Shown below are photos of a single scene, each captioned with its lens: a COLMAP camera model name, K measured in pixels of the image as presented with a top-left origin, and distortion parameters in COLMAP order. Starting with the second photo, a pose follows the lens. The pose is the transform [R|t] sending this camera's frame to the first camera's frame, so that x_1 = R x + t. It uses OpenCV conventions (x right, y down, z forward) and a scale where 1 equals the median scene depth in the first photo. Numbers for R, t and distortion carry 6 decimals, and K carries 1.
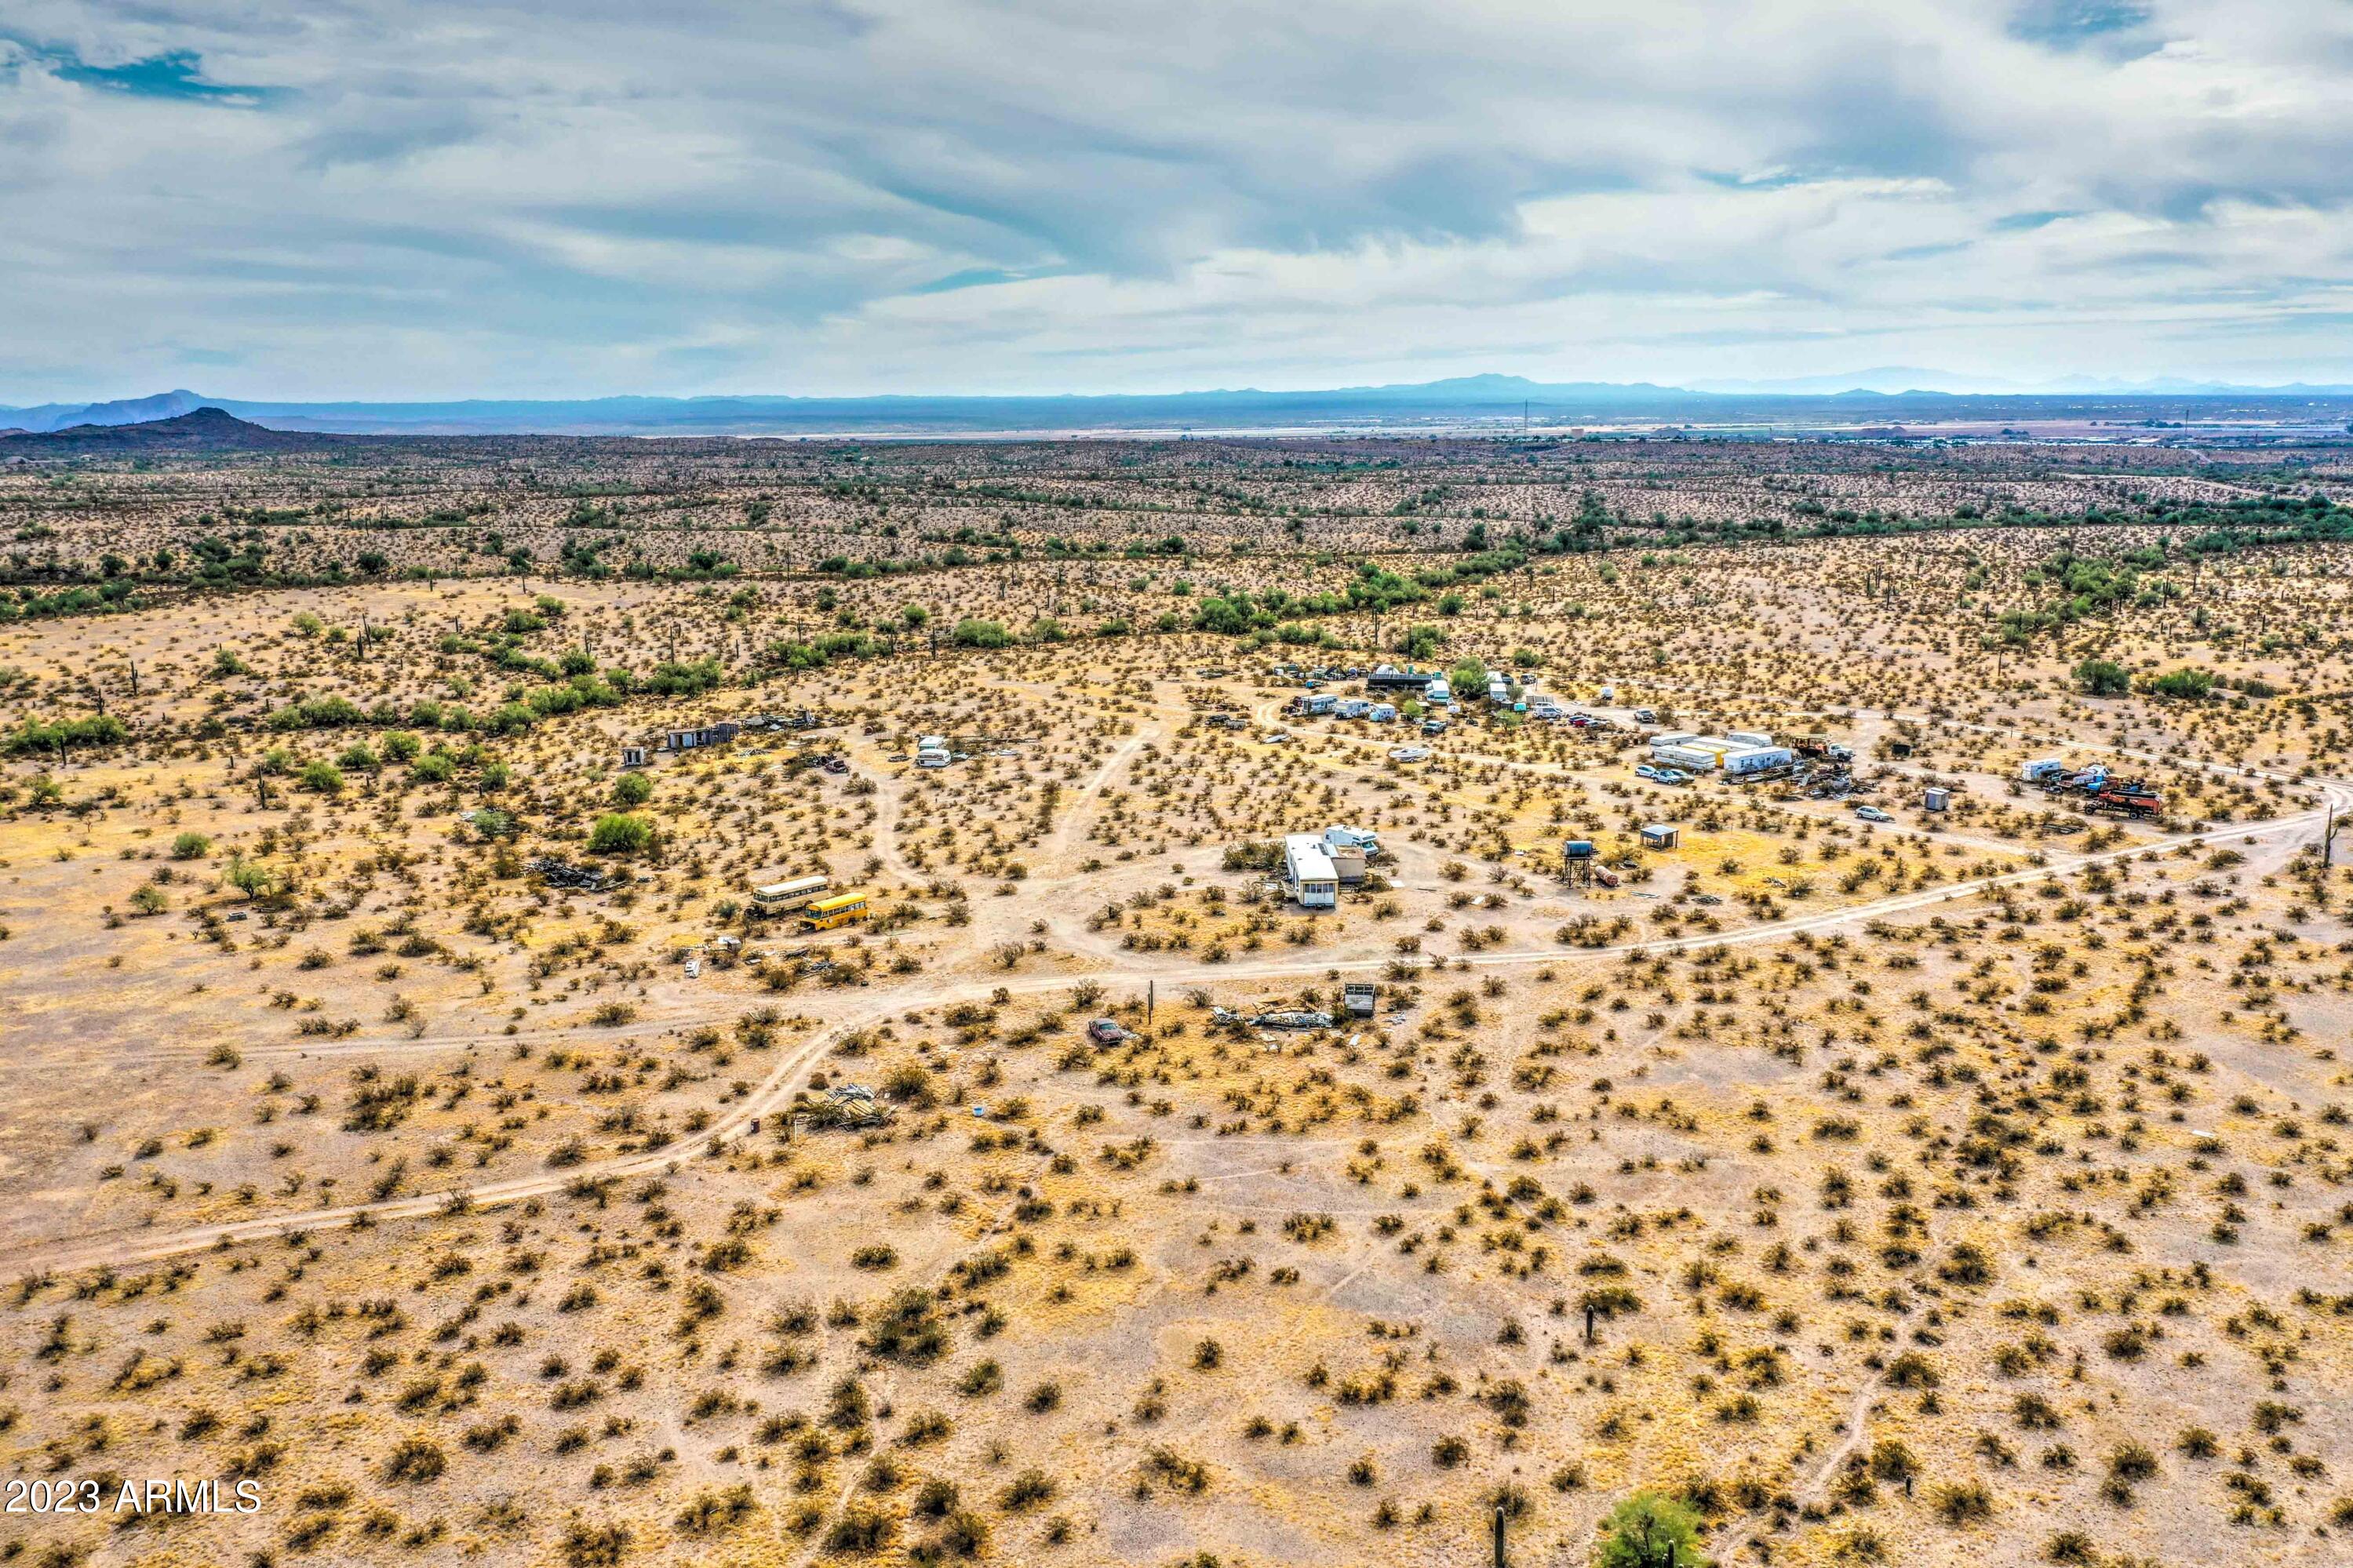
lens RADIAL K [[1881.8, 0, 1172.2], [0, 1881.8, 781.6], [0, 0, 1]] dist [-0.015058, -0.002409]
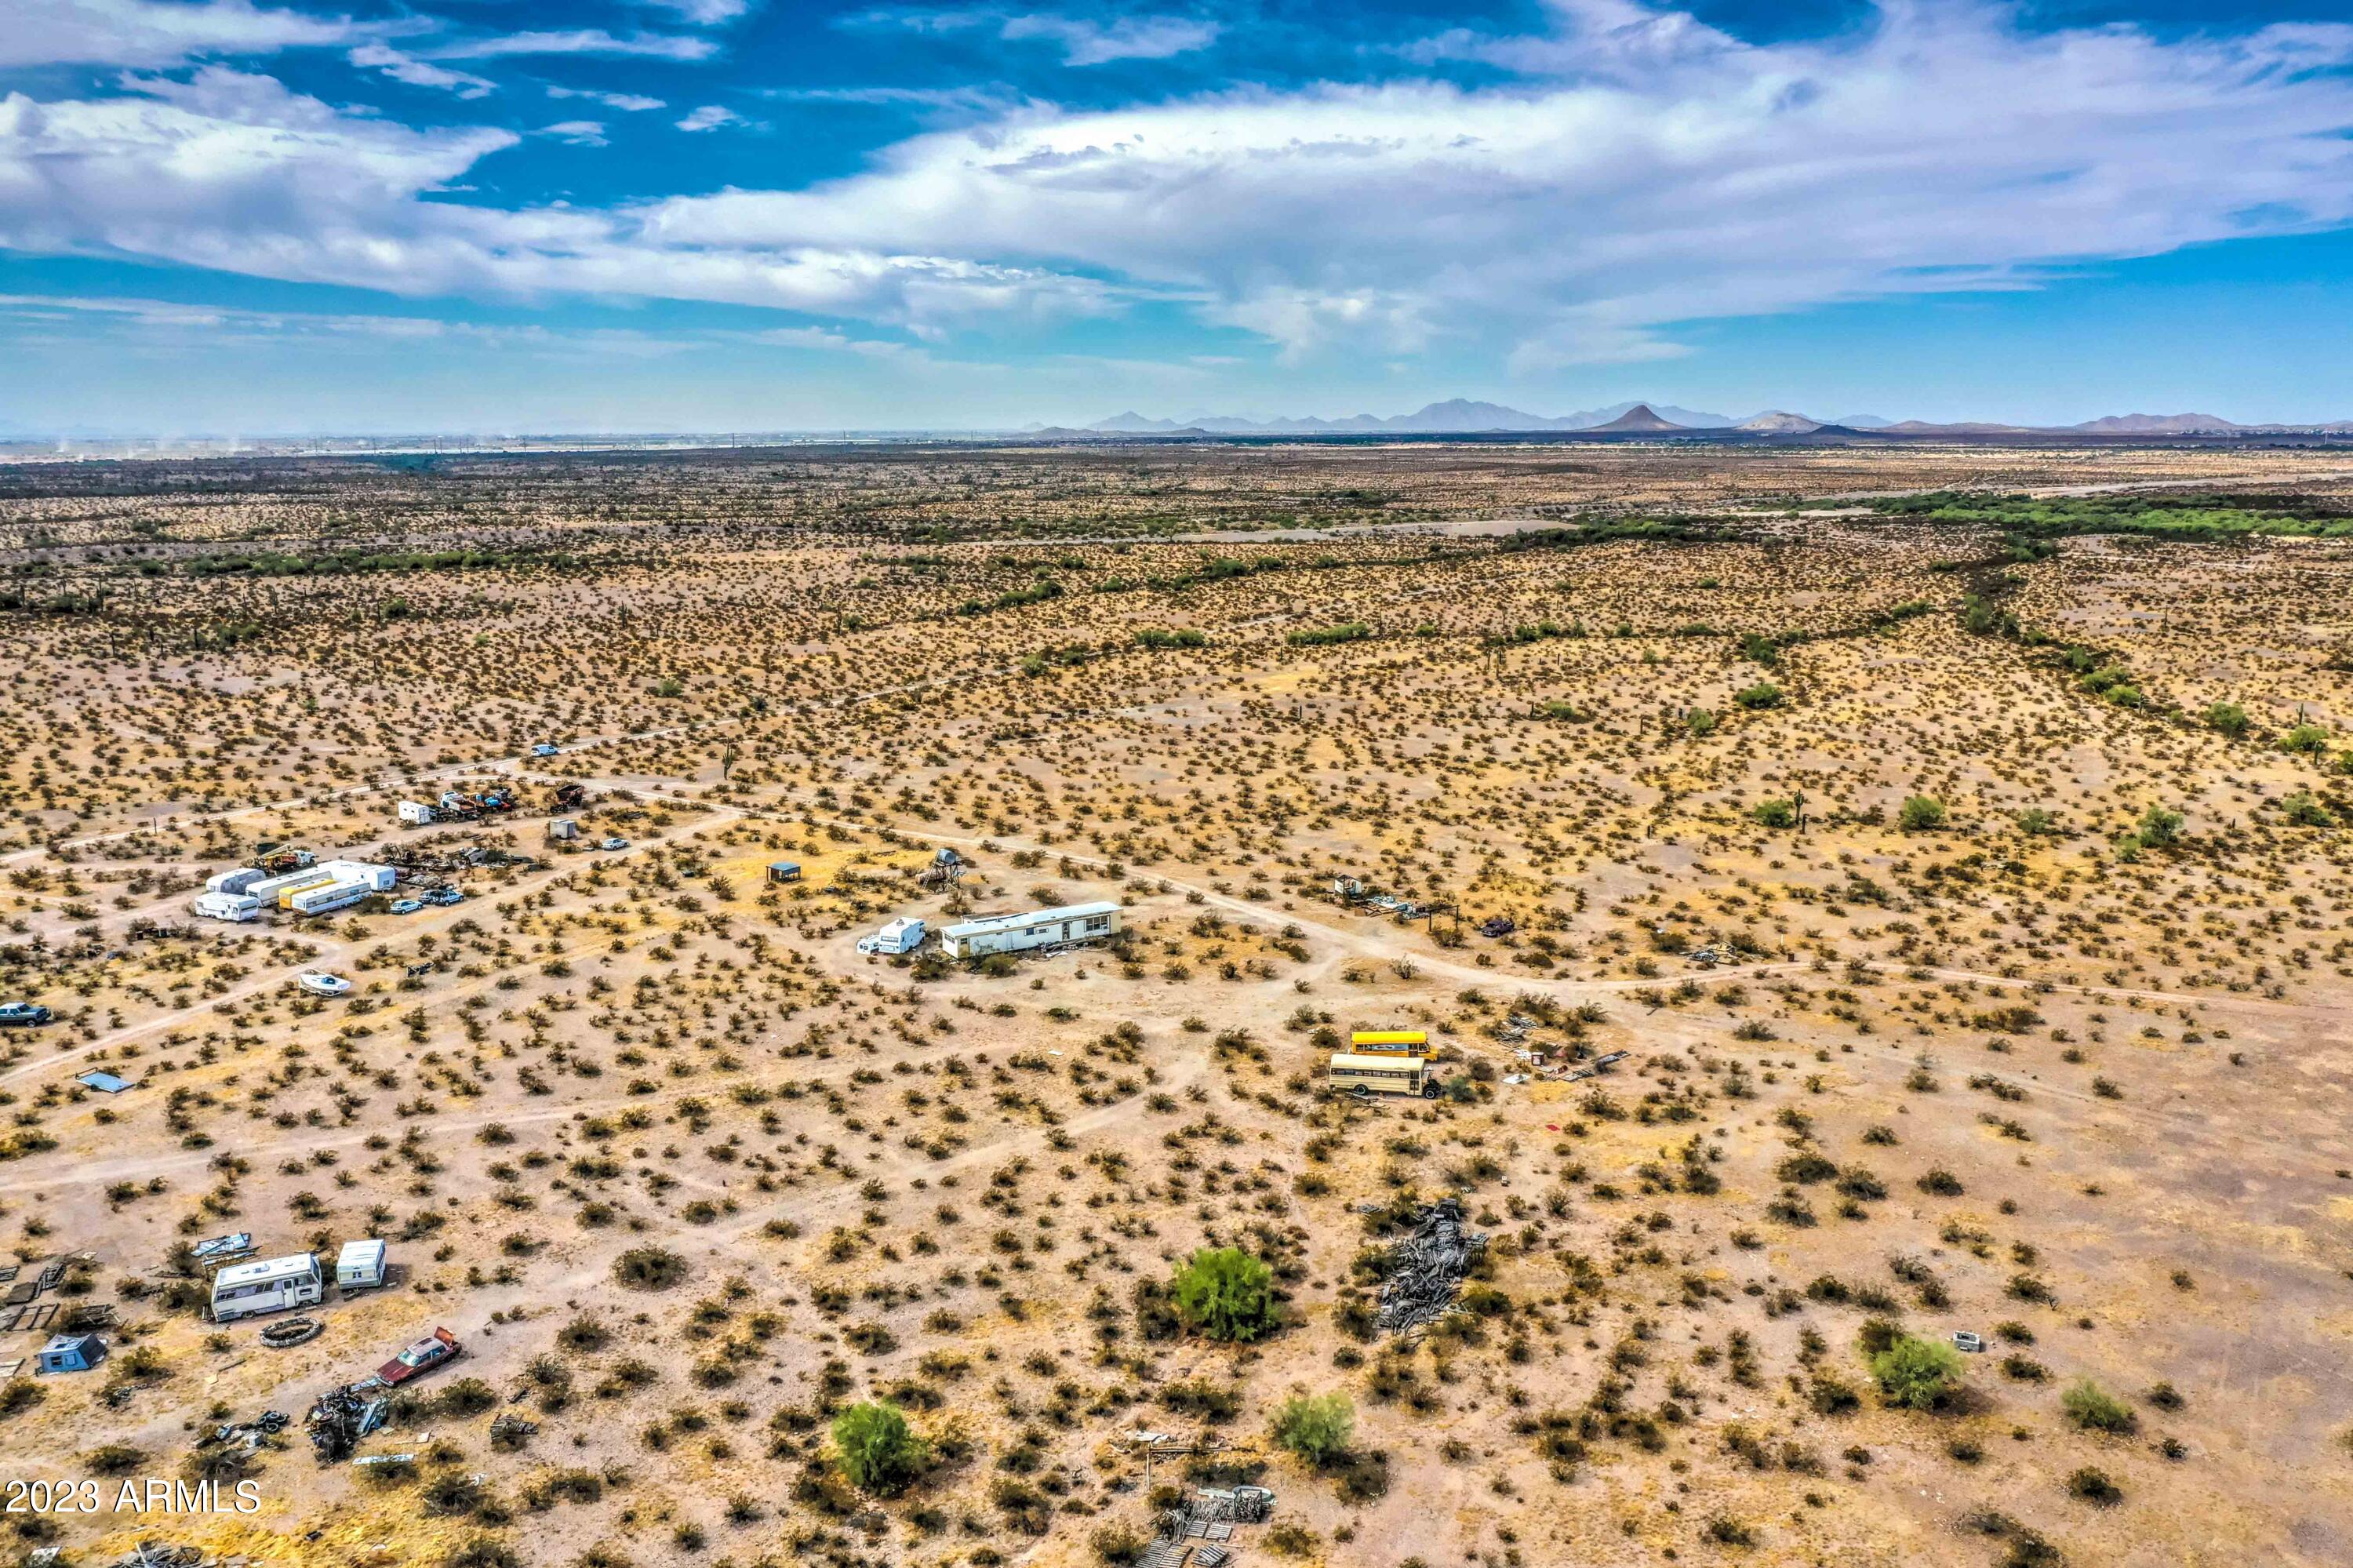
lens RADIAL K [[1848.7, 0, 1174.4], [0, 1848.7, 782.0], [0, 0, 1]] dist [-0.013972, -0.001052]
pose [[-0.500451, -0.150609, 0.852564, -0.995446], [0.176868, 0.946199, 0.270970, -0.354750], [-0.847506, 0.286399, -0.446889, 1.679404]]
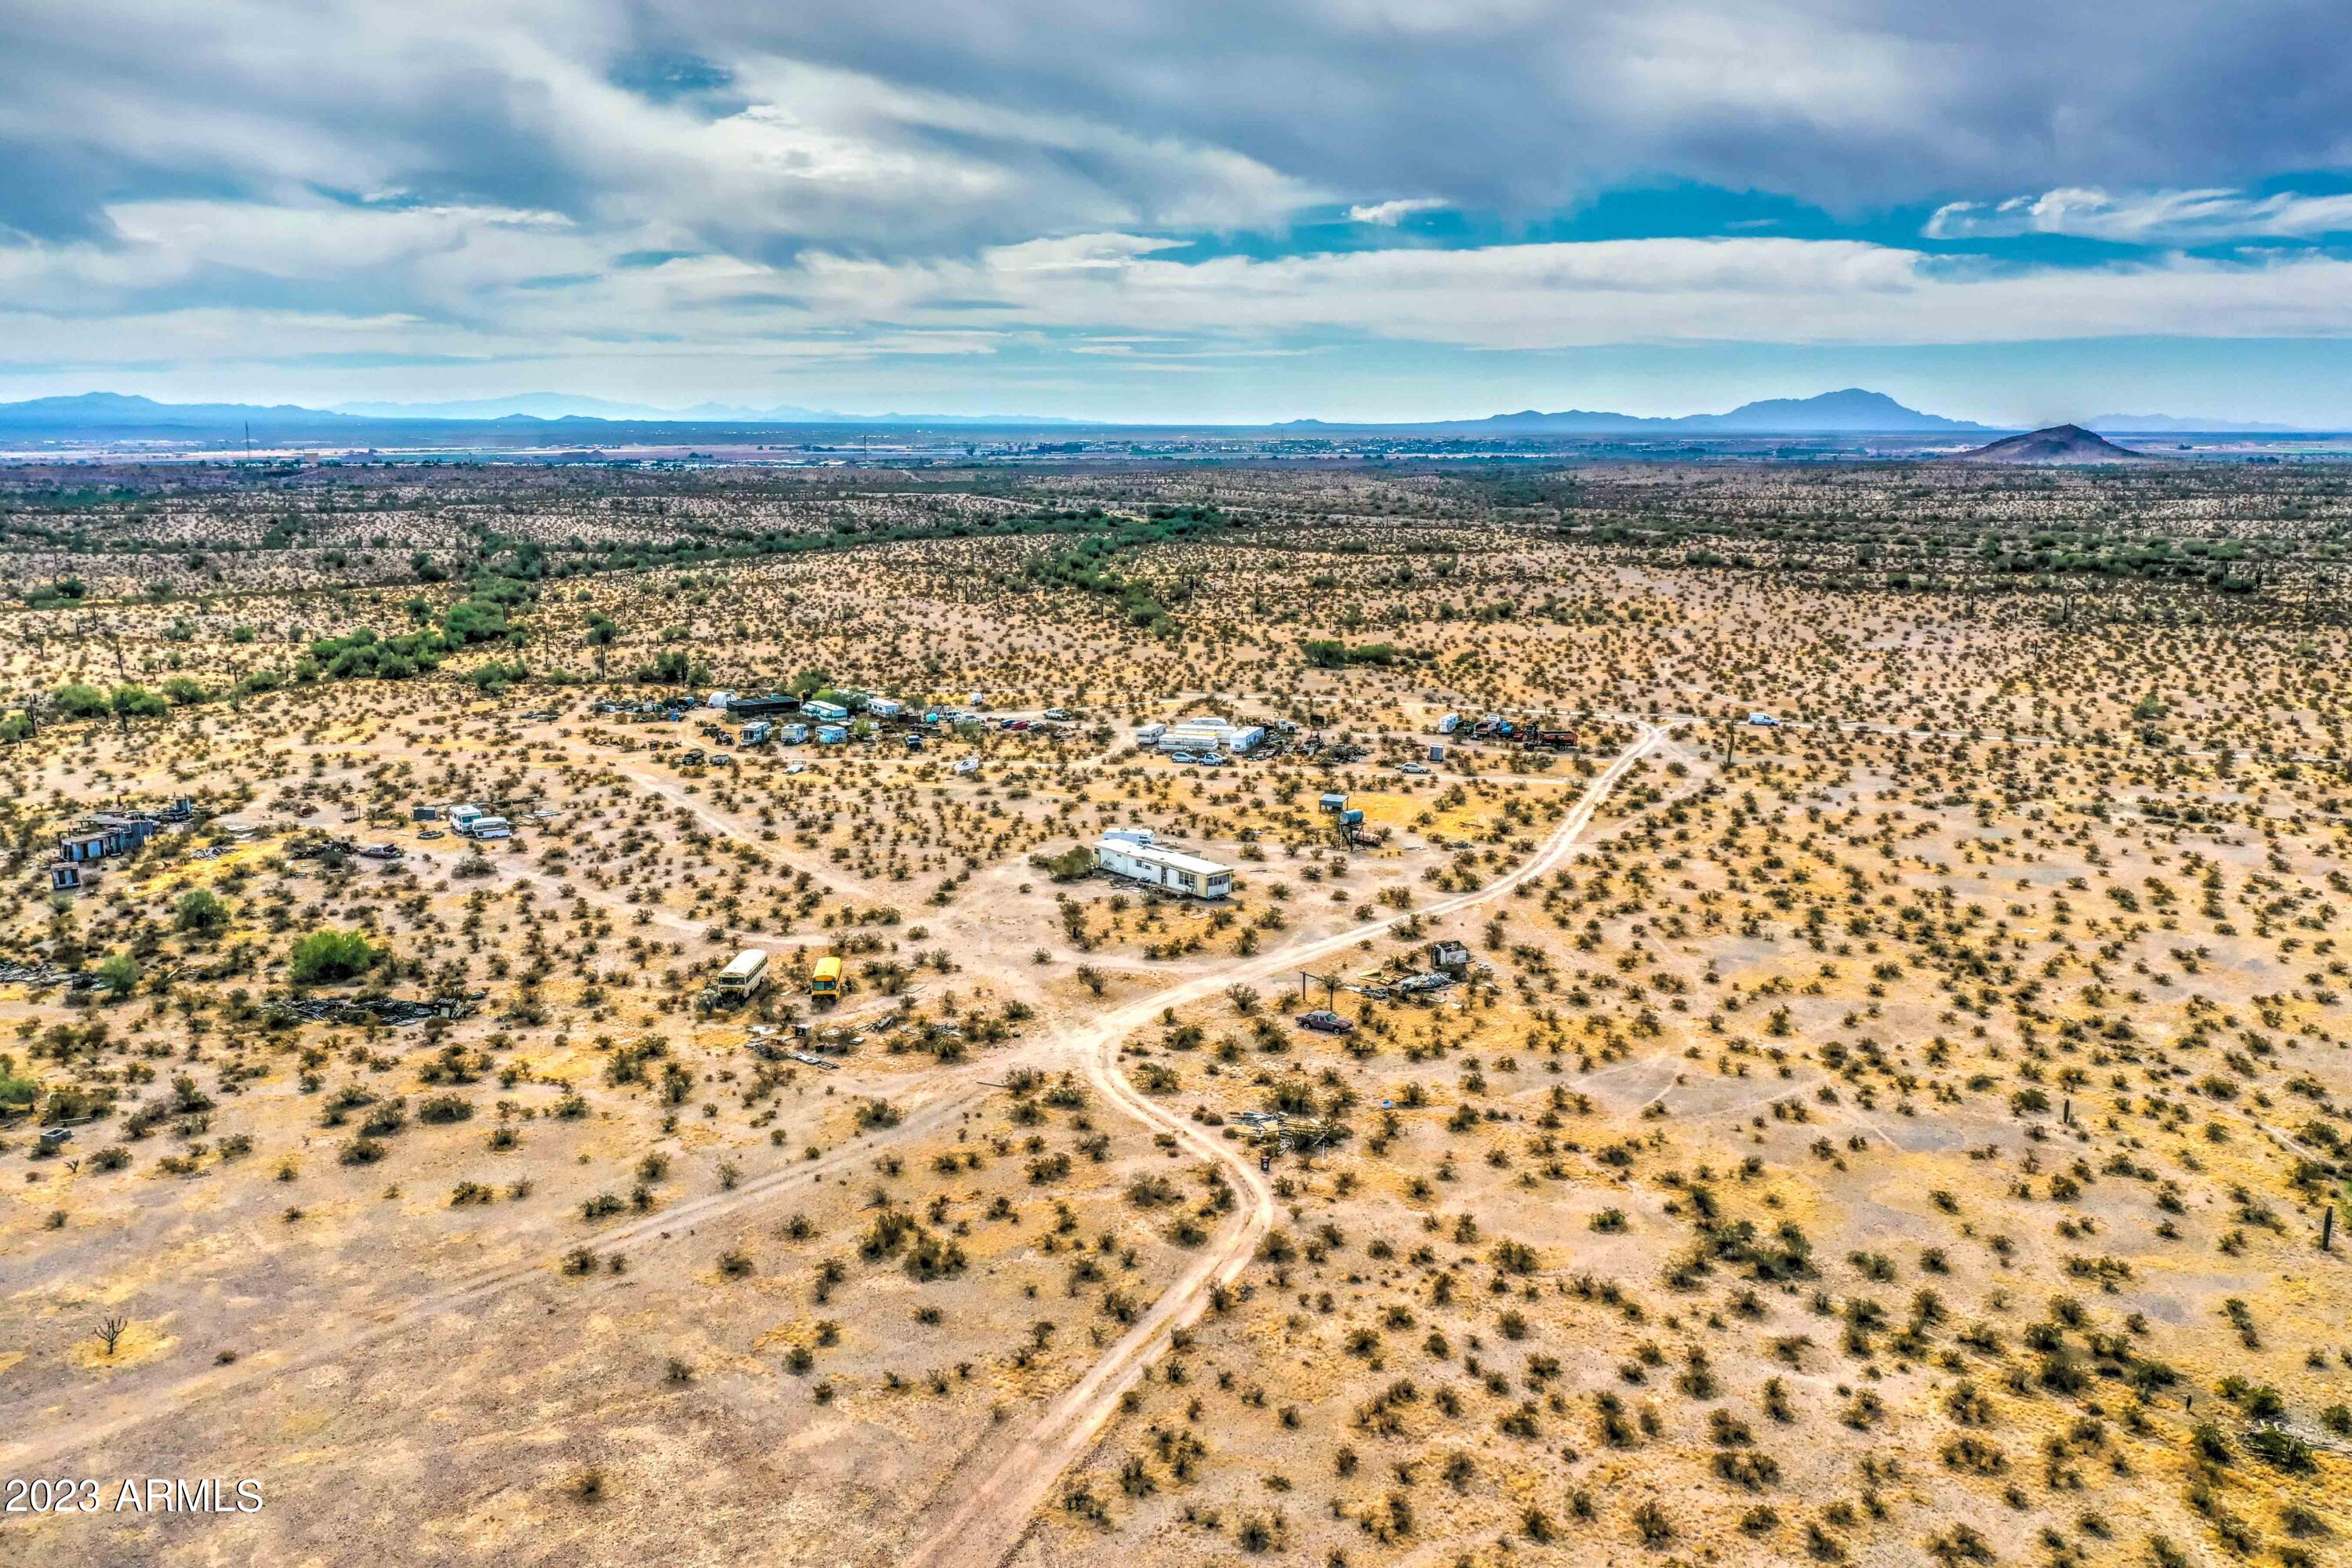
lens RADIAL K [[1851.2, 0, 1176.1], [0, 1851.2, 793.4], [0, 0, 1]] dist [-0.014037, -0.001550]
pose [[0.775364, -0.112071, 0.621491, -0.691475], [0.114264, 0.992781, 0.036470, -0.039076], [-0.621092, 0.042736, 0.782572, 0.225052]]
